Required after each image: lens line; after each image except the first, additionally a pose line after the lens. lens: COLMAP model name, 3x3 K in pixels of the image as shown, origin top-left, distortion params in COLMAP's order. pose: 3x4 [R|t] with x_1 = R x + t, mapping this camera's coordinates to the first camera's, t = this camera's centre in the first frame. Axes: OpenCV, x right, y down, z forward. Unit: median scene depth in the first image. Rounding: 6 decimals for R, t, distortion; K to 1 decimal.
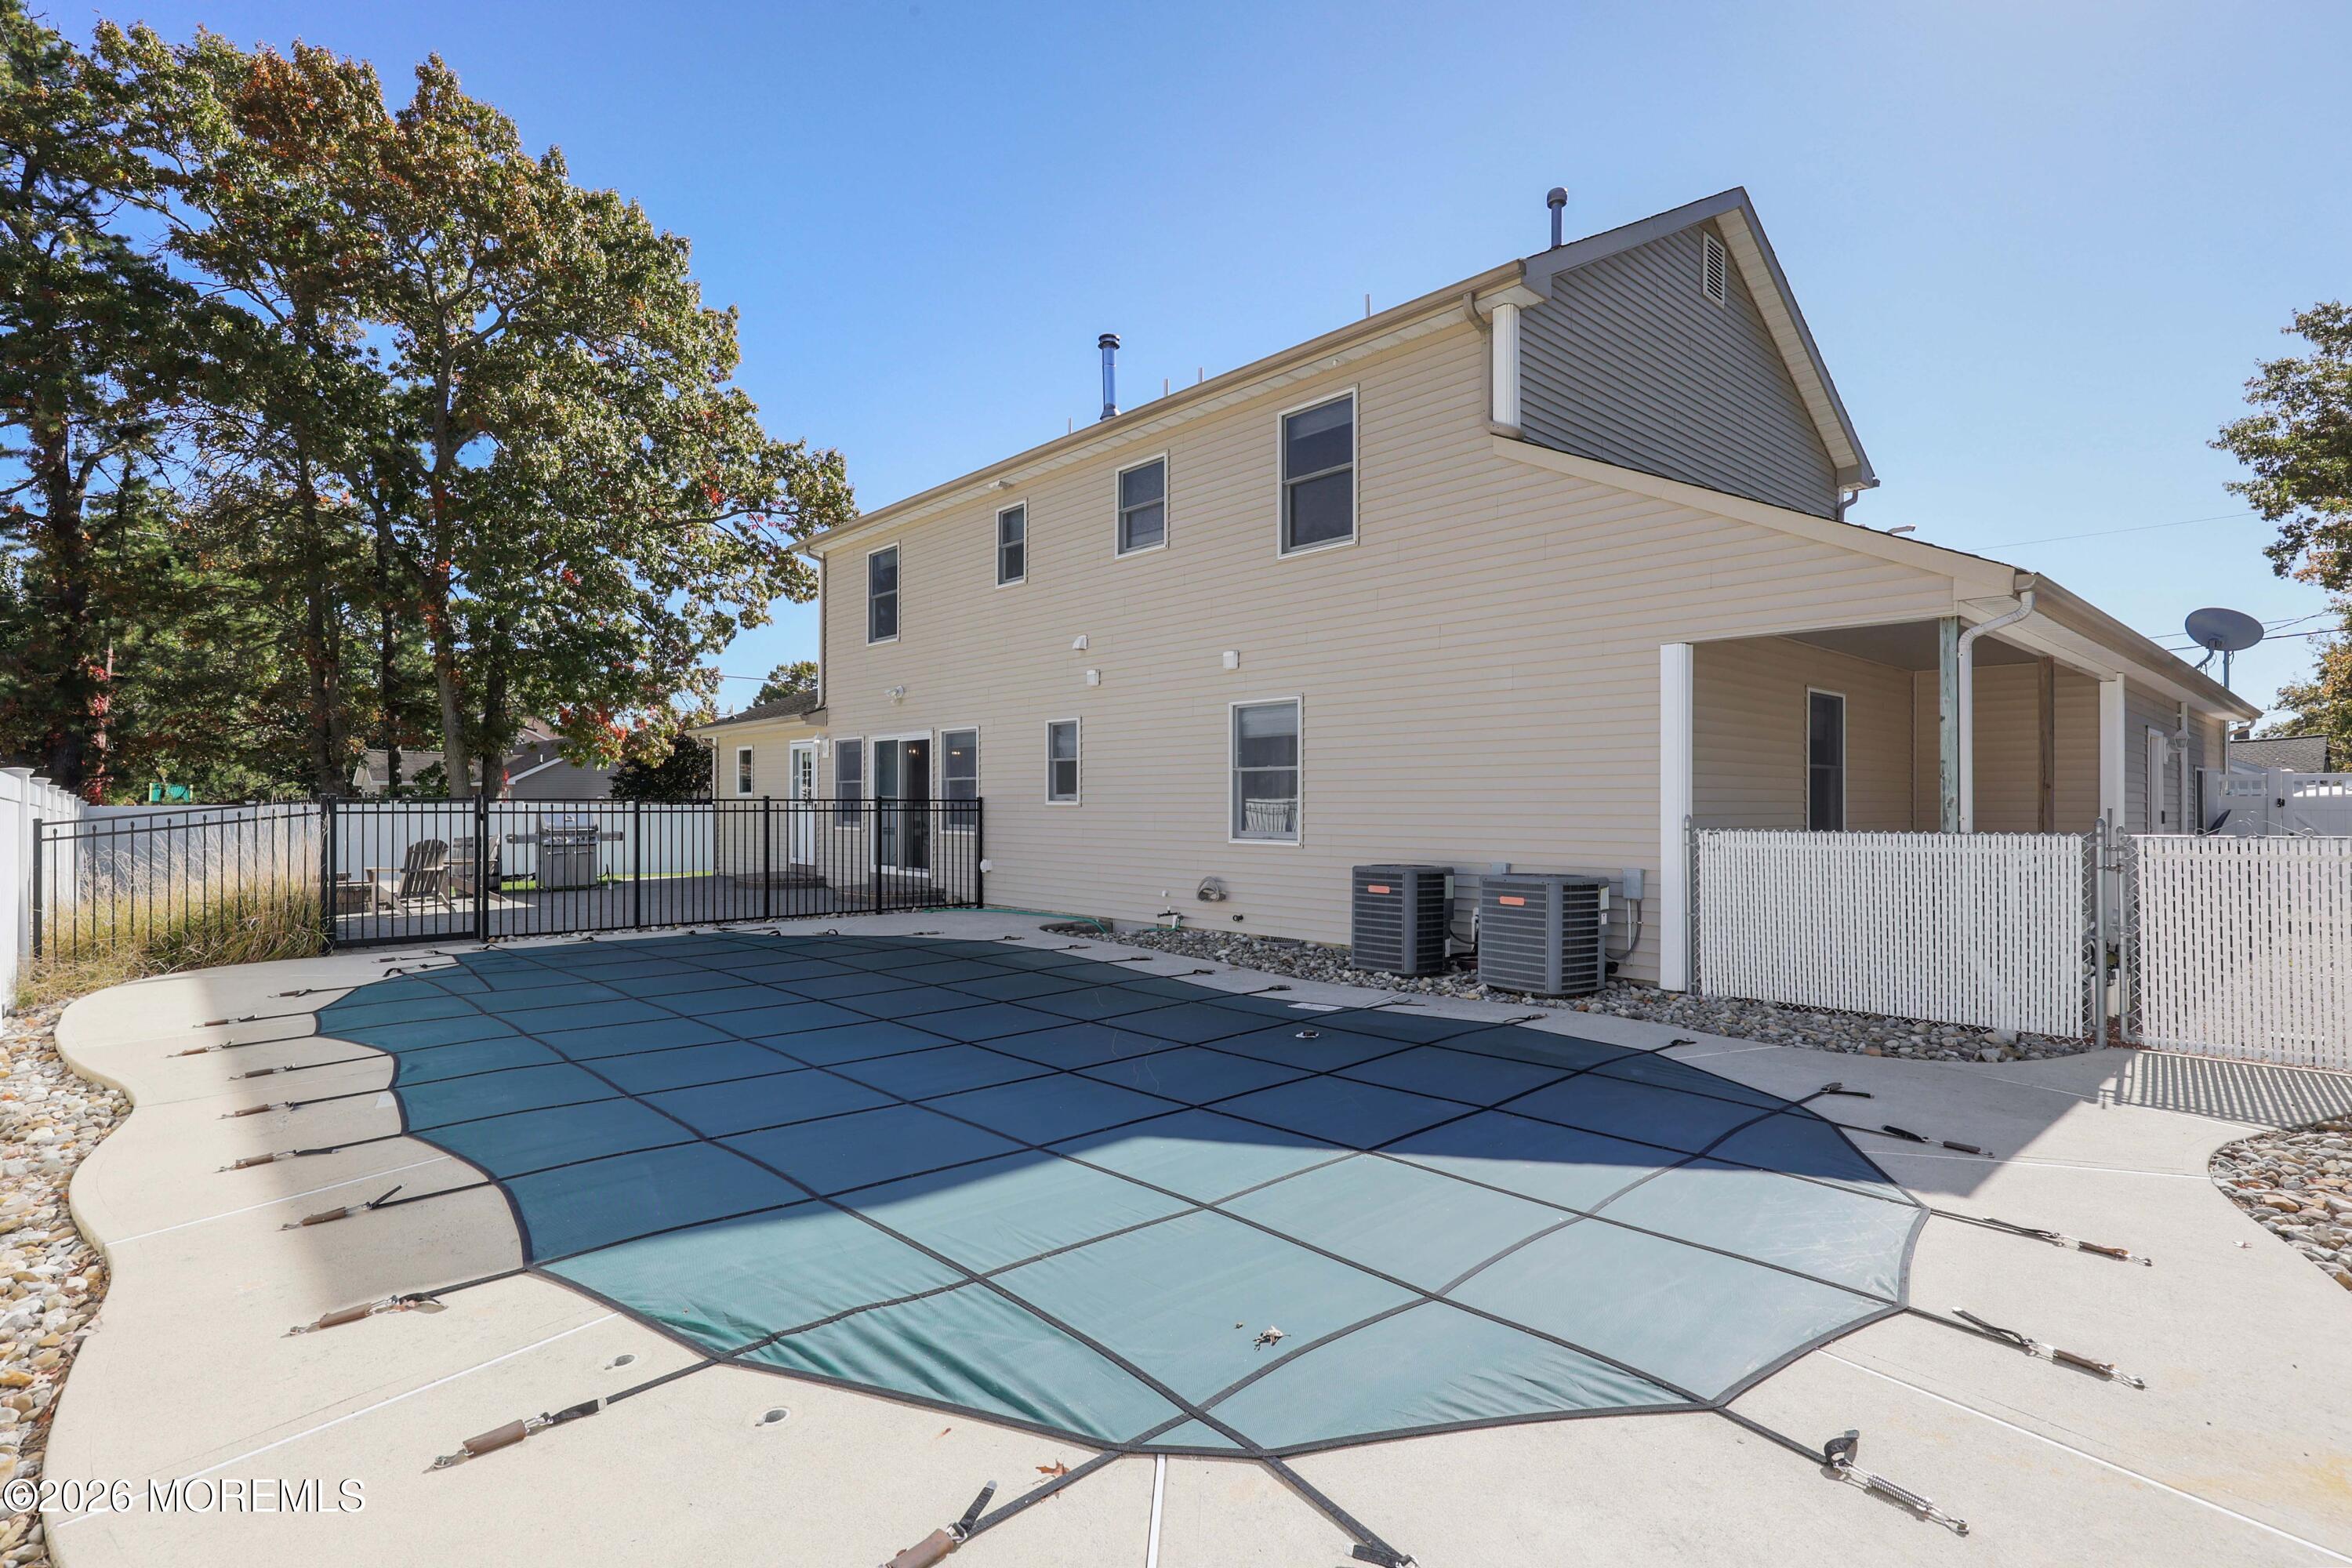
lens RADIAL K [[1186.8, 0, 1190.5], [0, 1186.8, 807.4], [0, 0, 1]] dist [0.011768, 0.000329]
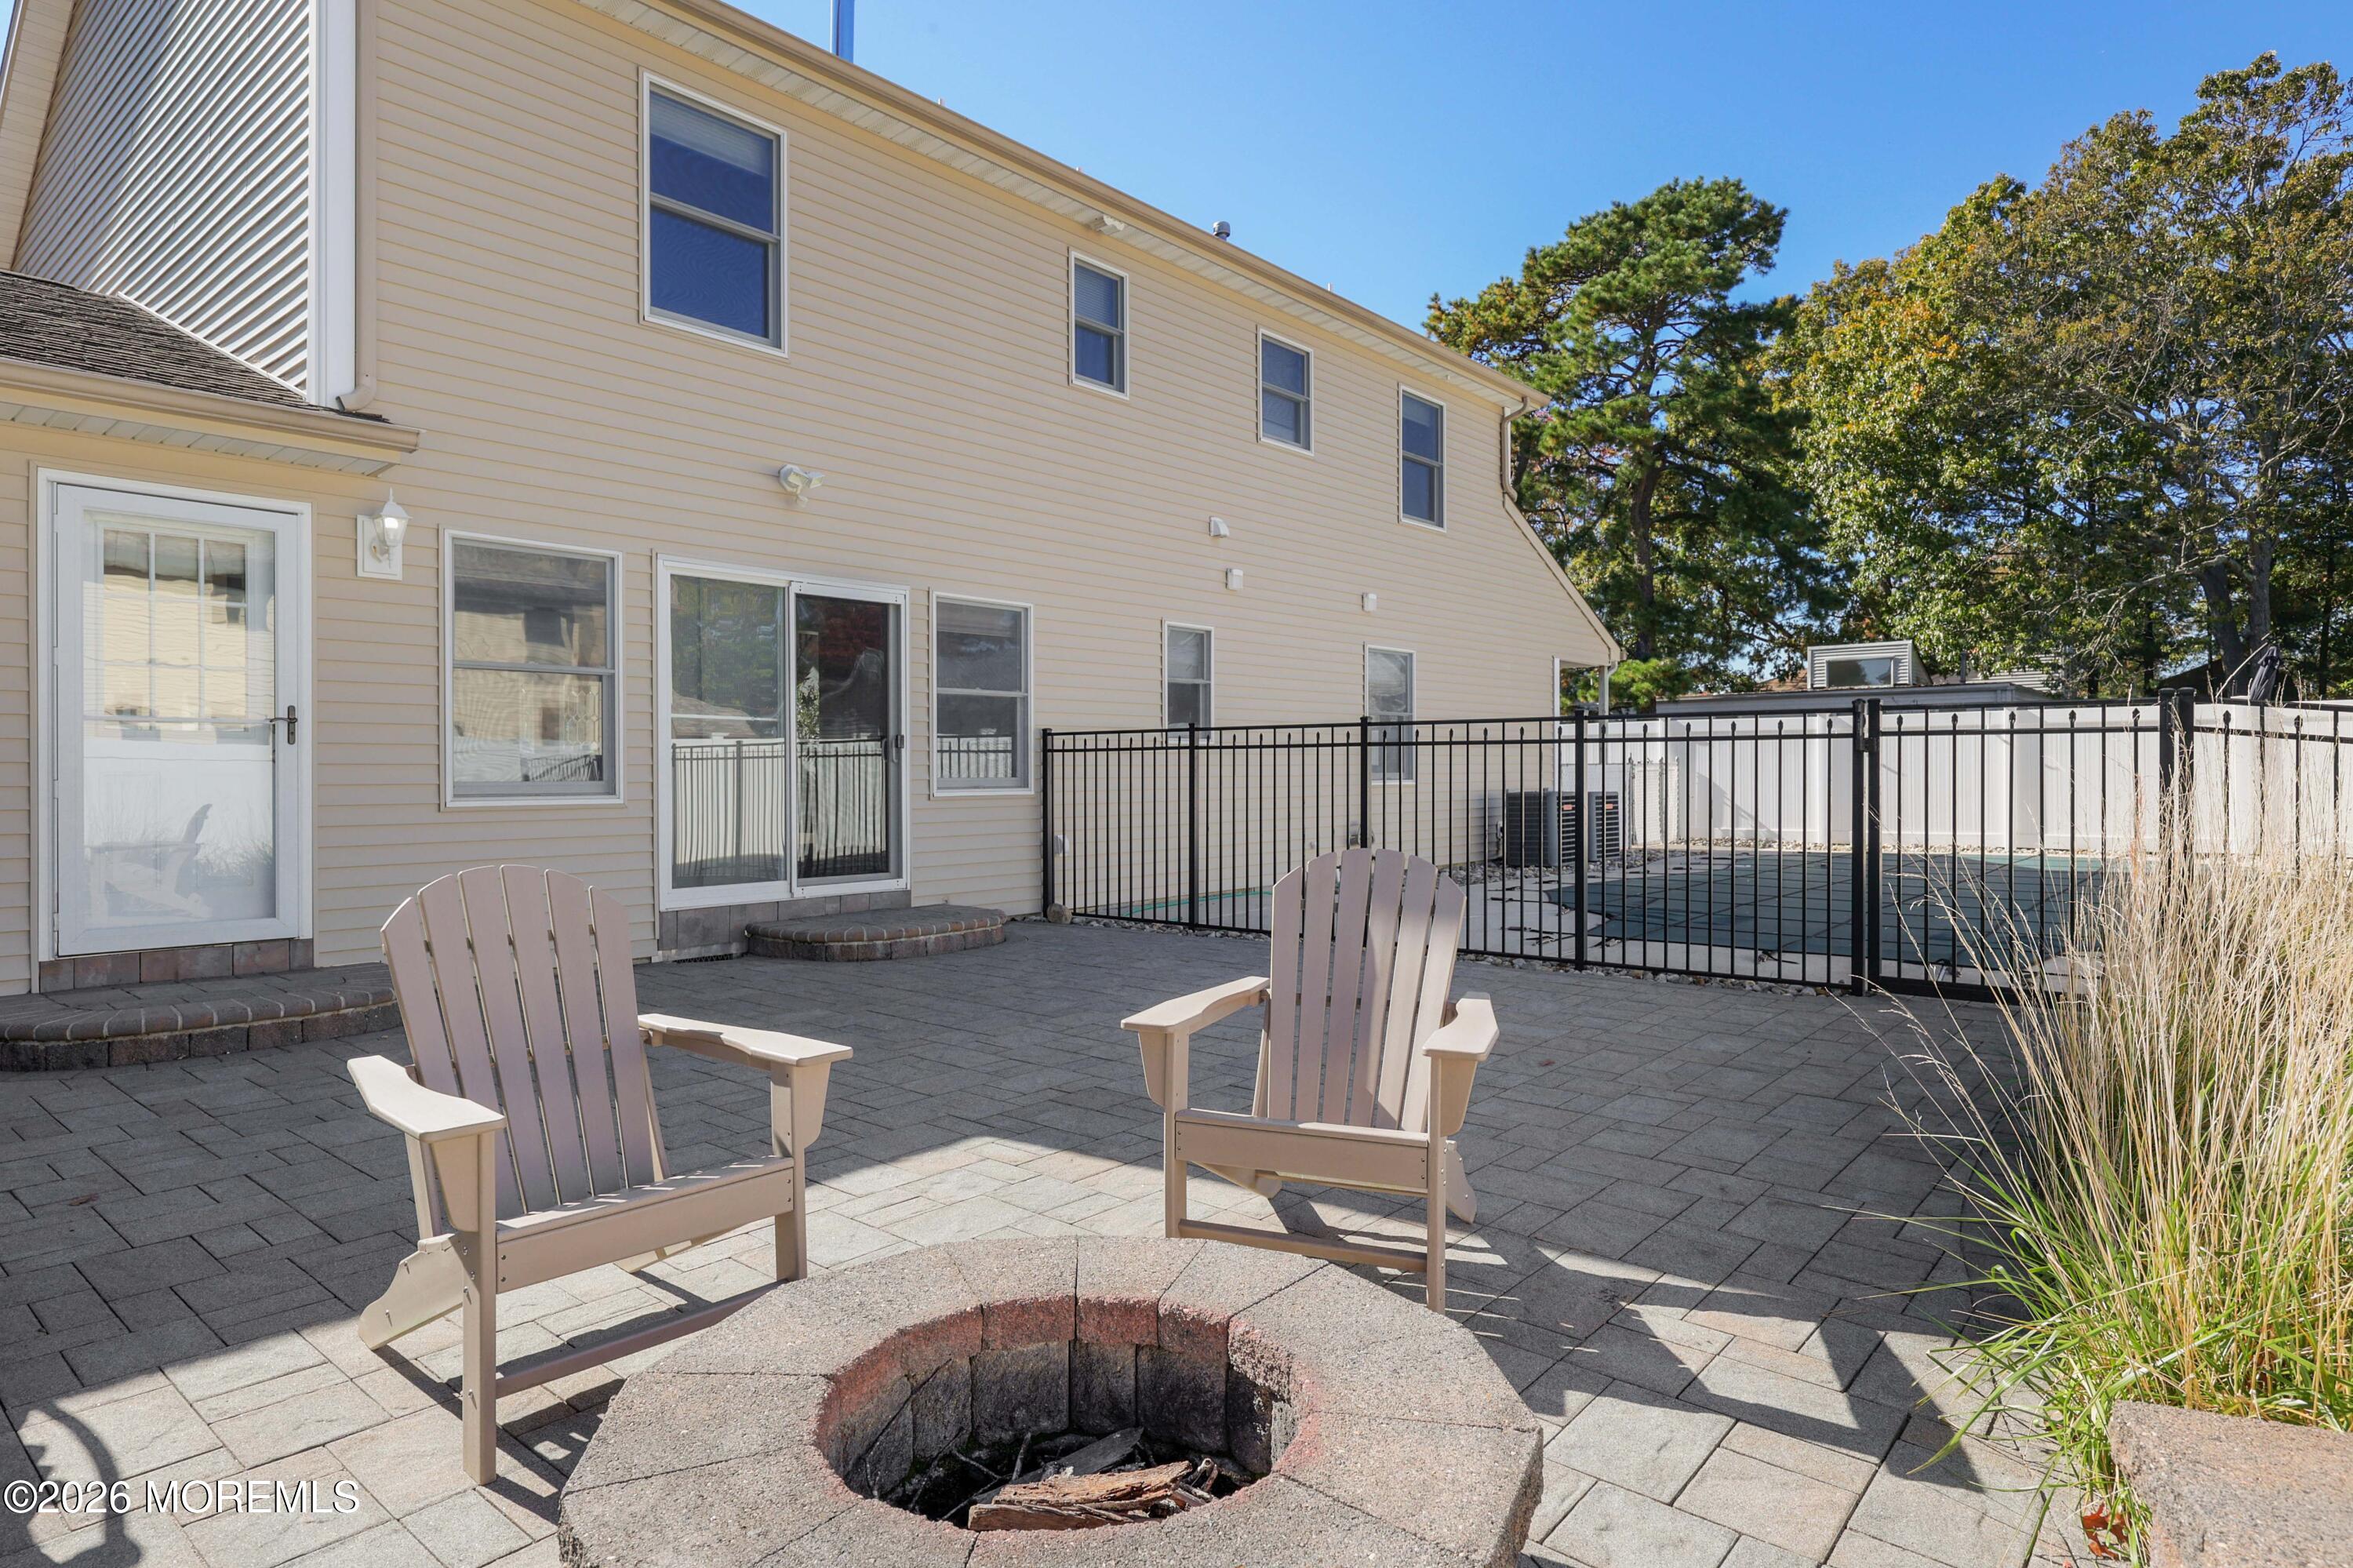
lens RADIAL K [[1343.8, 0, 1176.1], [0, 1343.8, 797.8], [0, 0, 1]] dist [0.000493, 0.005620]
pose [[-0.136980, -0.020960, 0.990352, -0.497088], [0.010373, 0.999691, 0.022592, 0.006946], [-0.990519, 0.013367, -0.136720, 0.609804]]
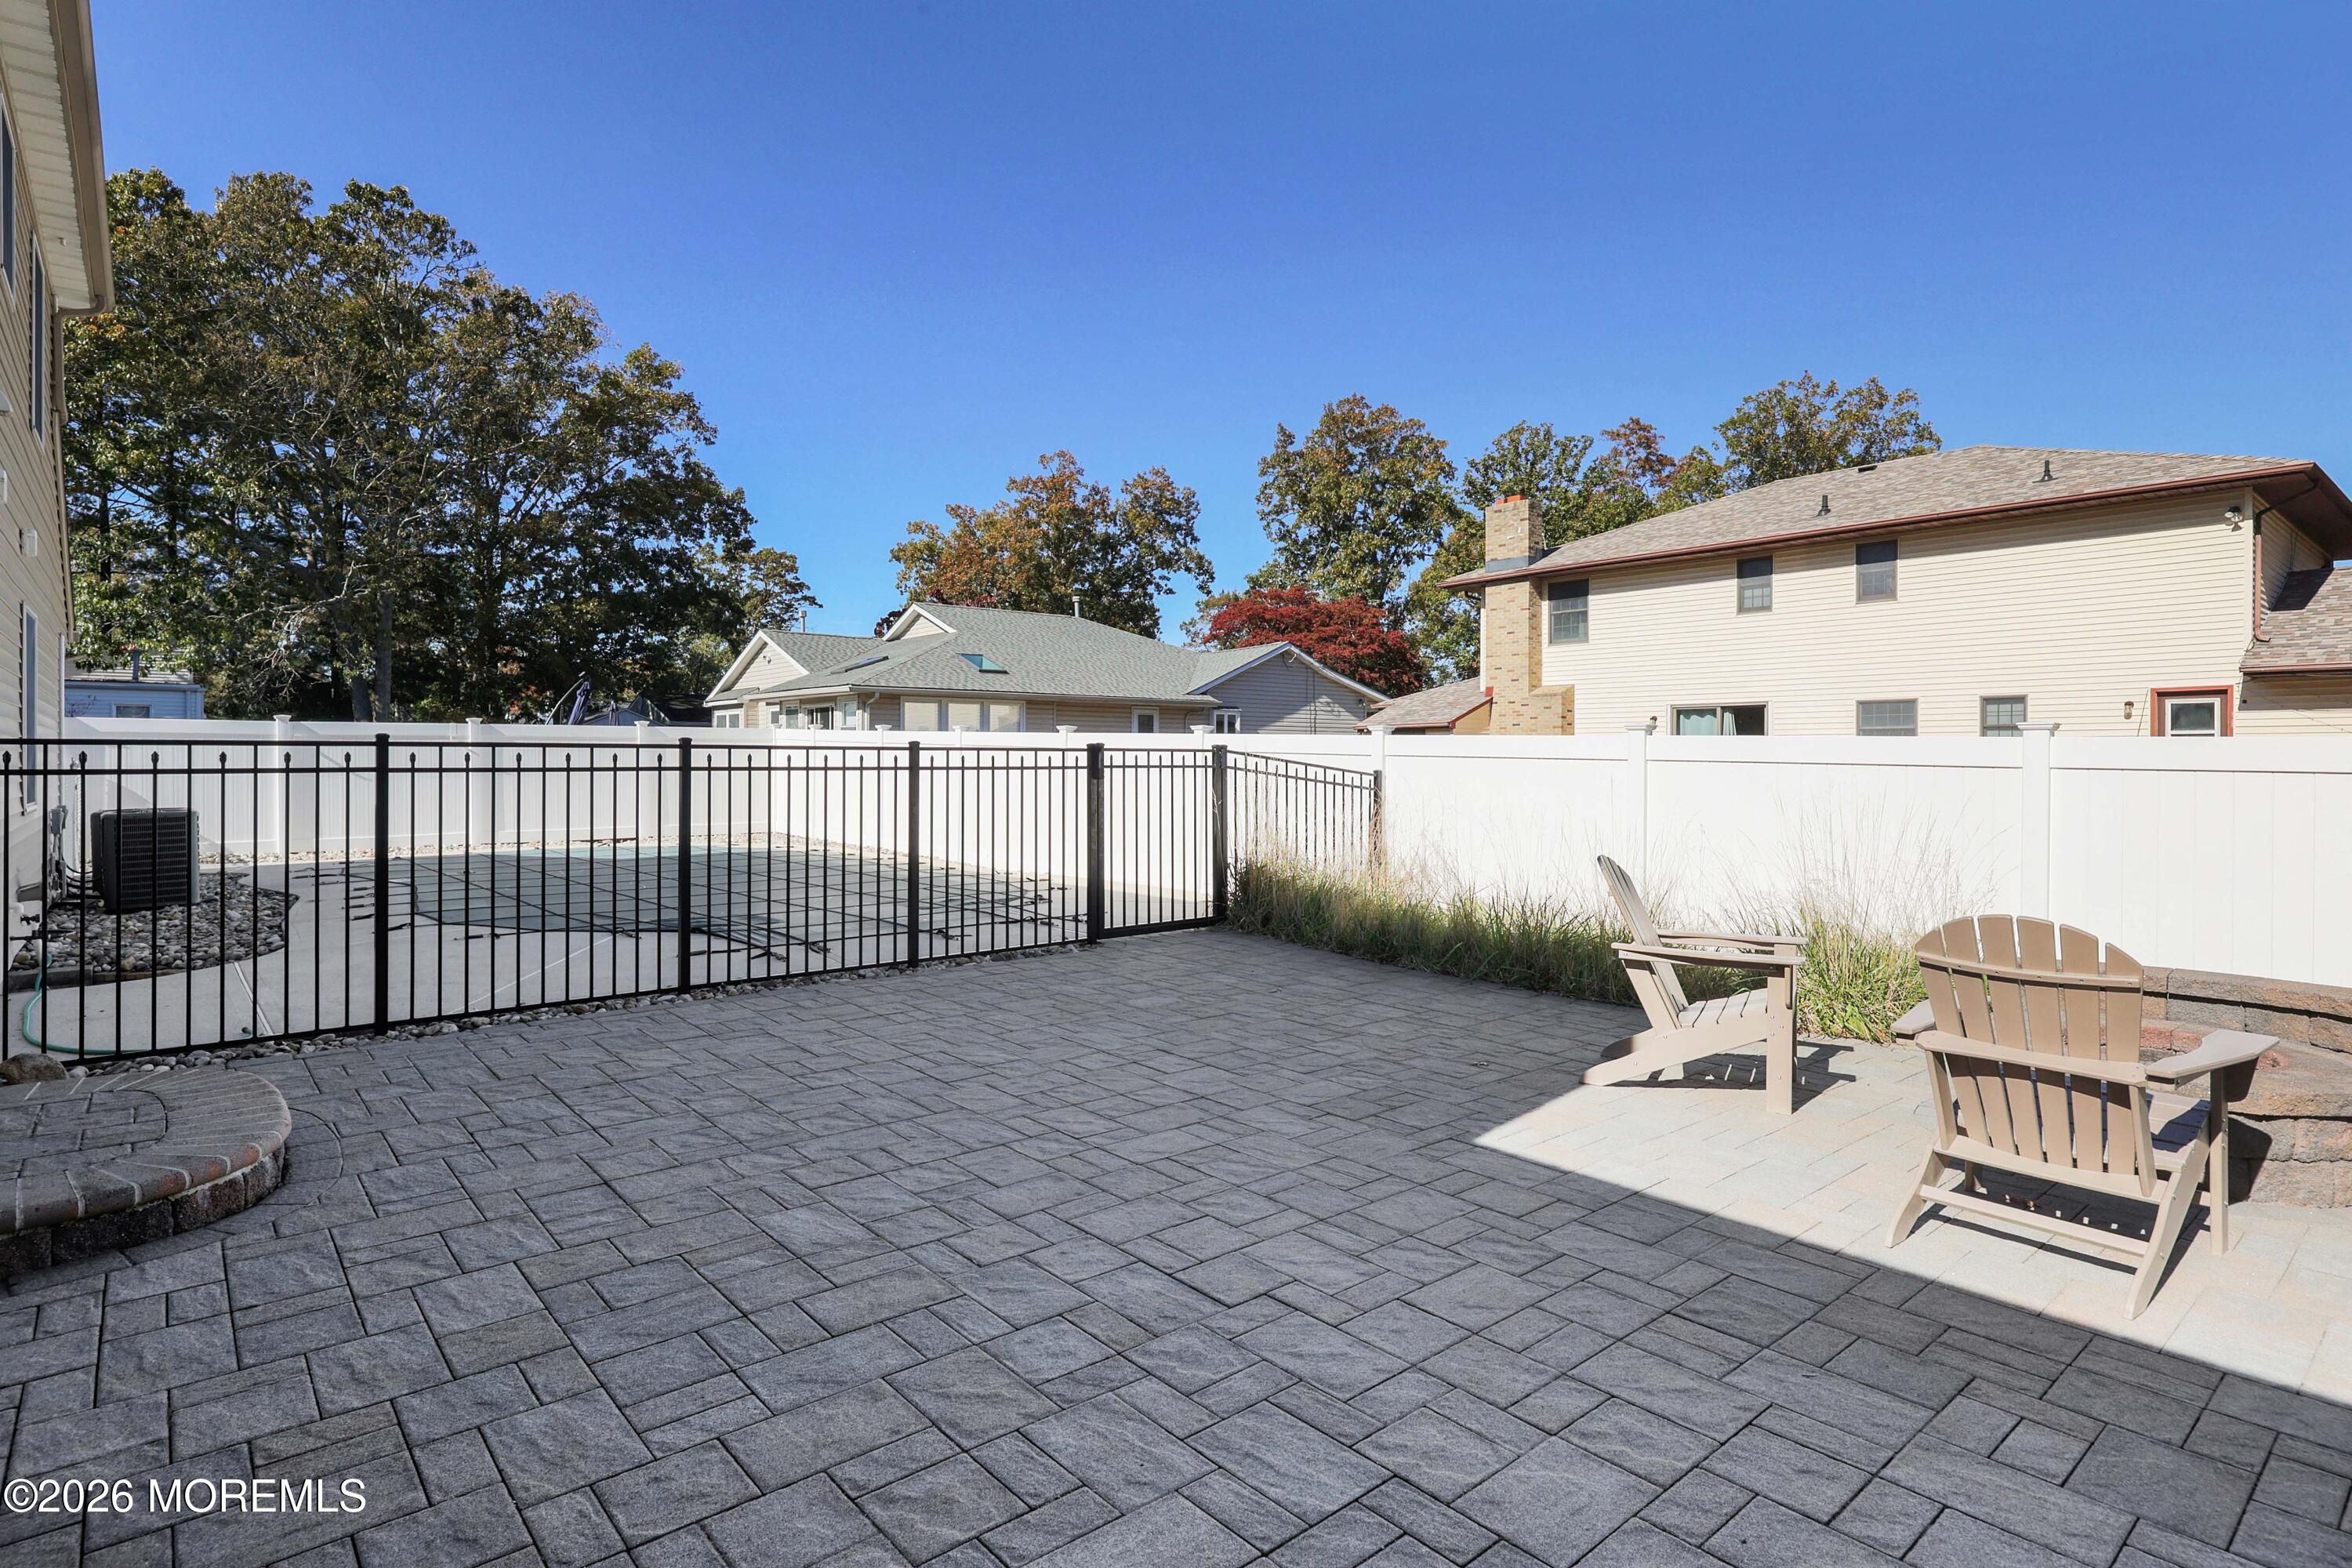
lens RADIAL K [[1193.9, 0, 1172.1], [0, 1193.9, 764.4], [0, 0, 1]] dist [0.008785, -0.000271]
pose [[-0.999658, -0.001759, 0.026097, -0.295740], [-0.001567, 0.999971, 0.007392, 0.000115], [-0.026109, 0.007349, -0.999632, 0.771774]]
